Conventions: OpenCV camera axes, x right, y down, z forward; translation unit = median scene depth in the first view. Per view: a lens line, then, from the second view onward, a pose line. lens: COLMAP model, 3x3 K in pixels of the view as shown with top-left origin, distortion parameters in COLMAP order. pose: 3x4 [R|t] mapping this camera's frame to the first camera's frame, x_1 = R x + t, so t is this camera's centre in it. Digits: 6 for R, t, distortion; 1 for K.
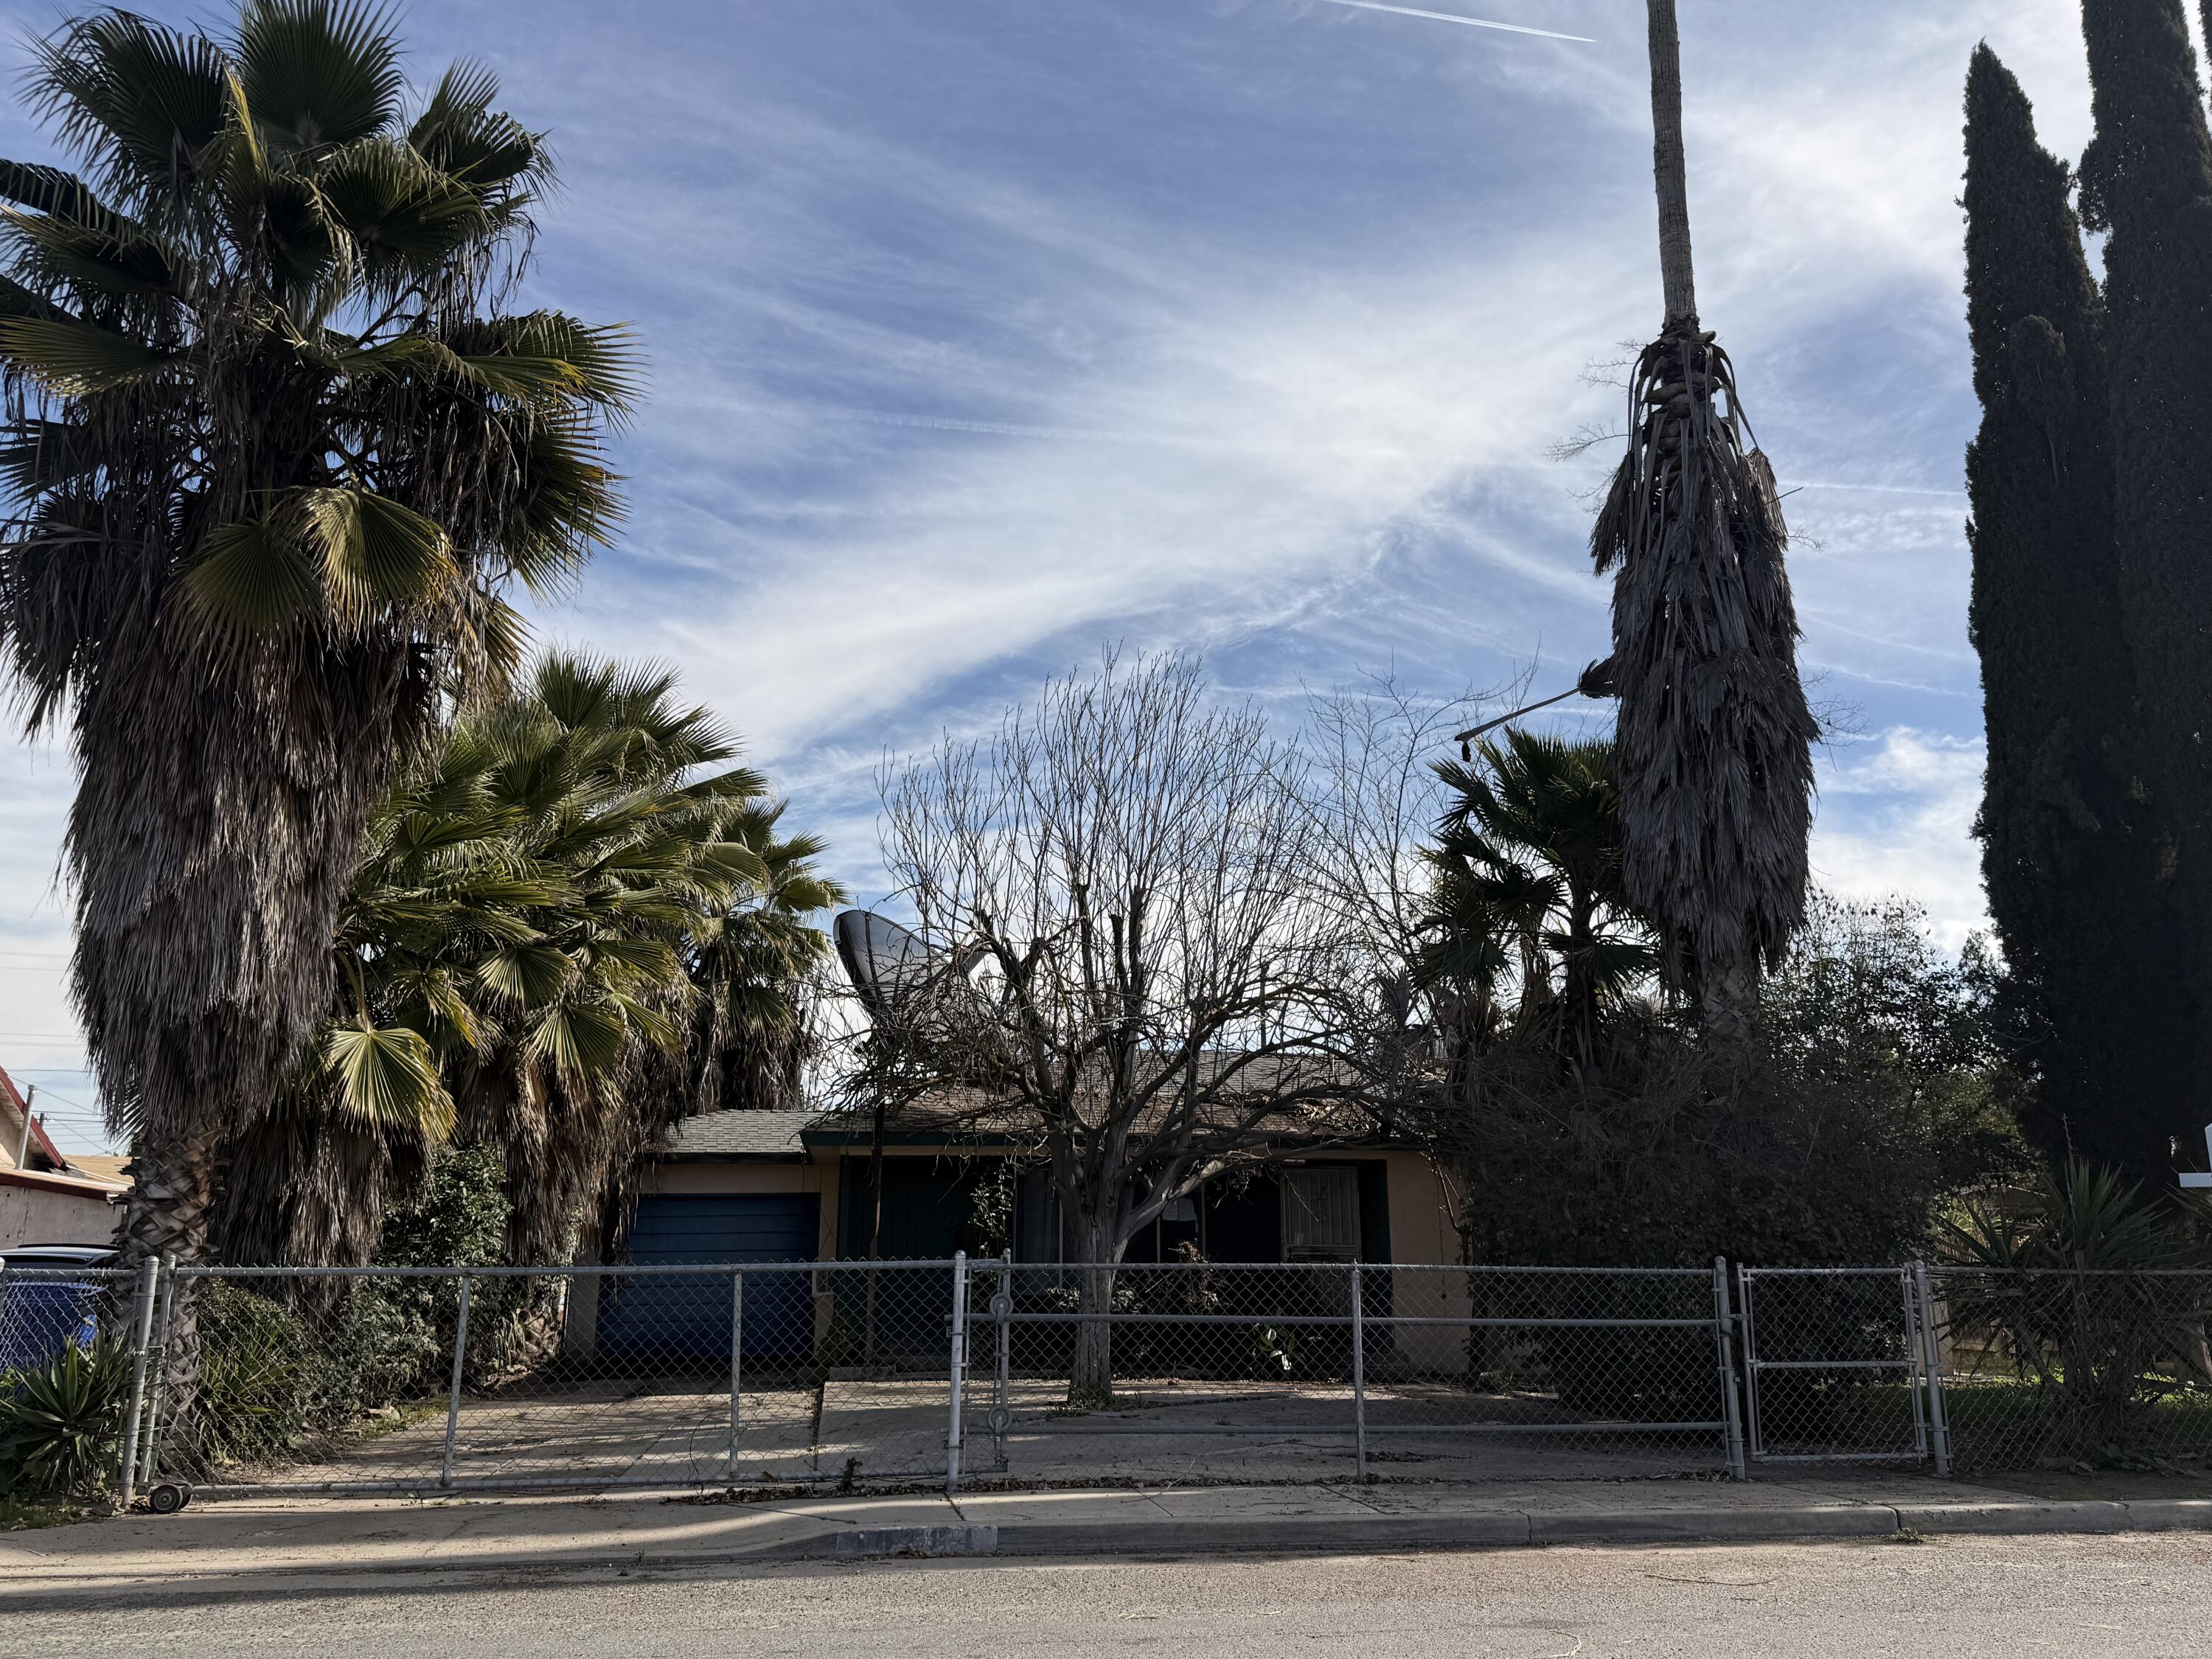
lens RADIAL K [[1802.0, 0, 1106.0], [0, 1802.0, 829.5], [0, 0, 1]] dist [0.110930, -0.002053]
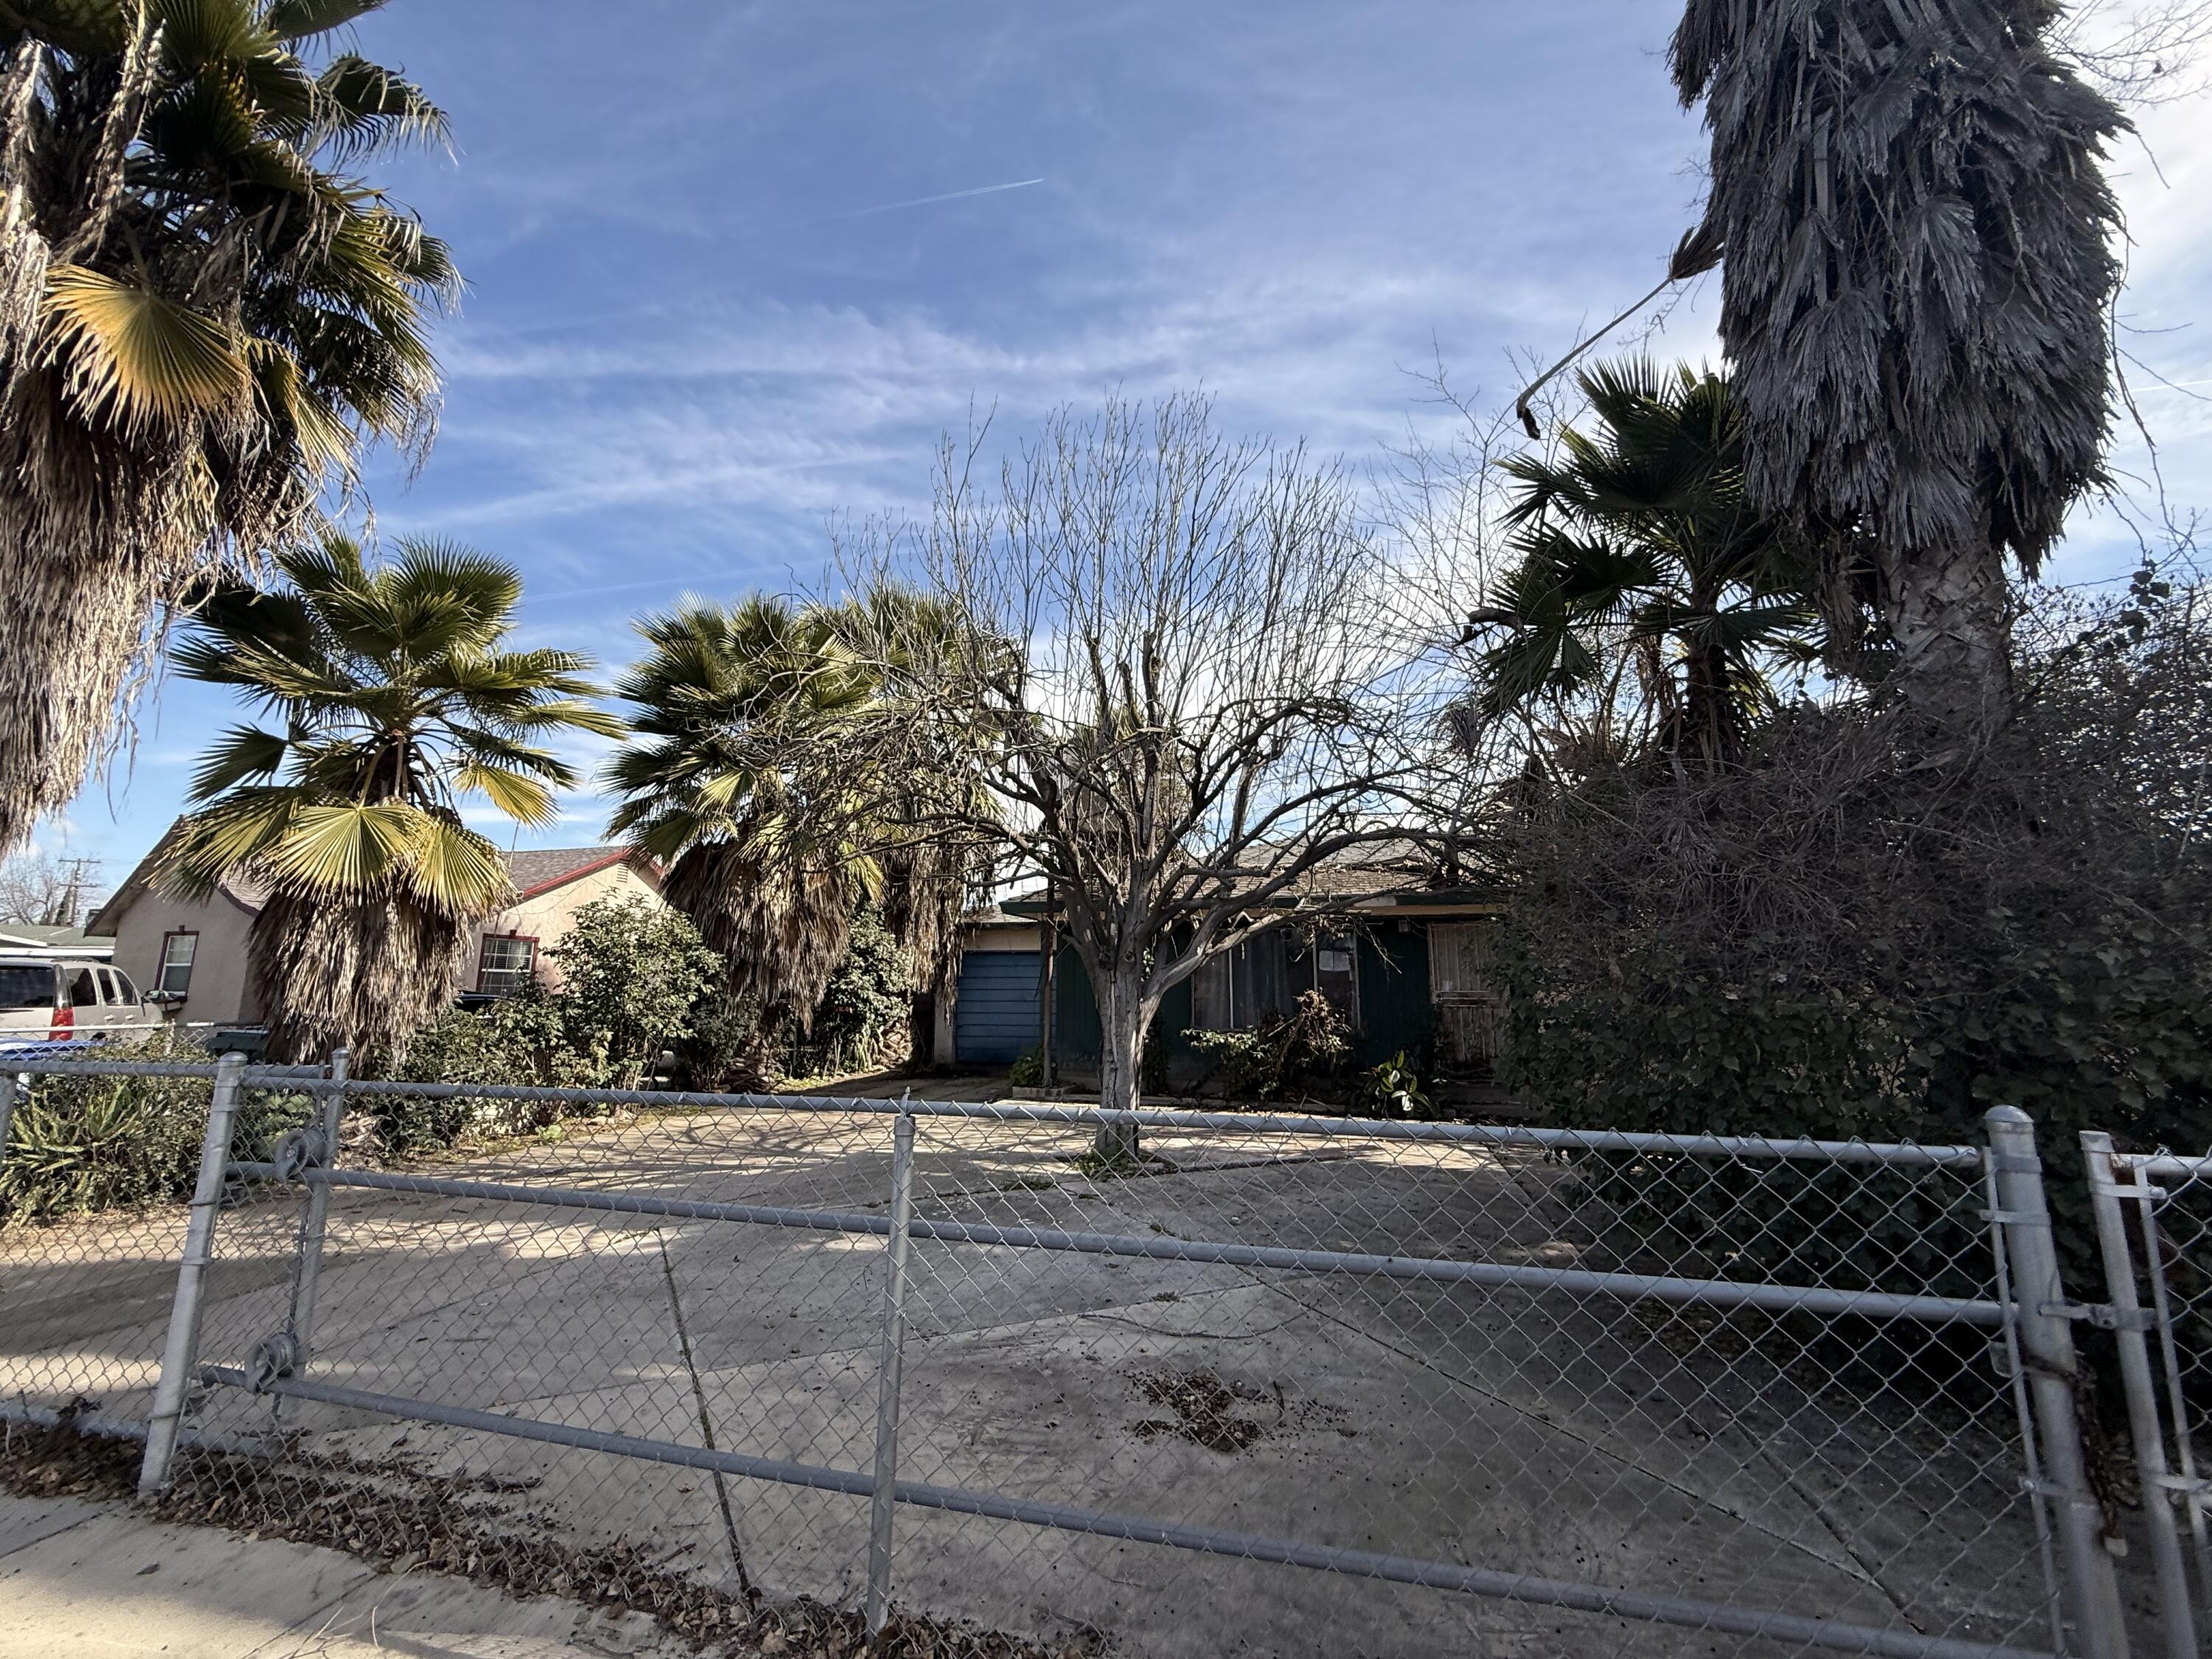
lens RADIAL K [[886.6, 0, 1106.0], [0, 886.6, 829.5], [0, 0, 1]] dist [-0.000220, 0.000533]
pose [[0.916575, -0.066837, -0.394238, 0.194929], [0.091439, 0.994841, 0.043928, 0.125421], [0.389268, -0.076312, 0.917958, 0.612473]]
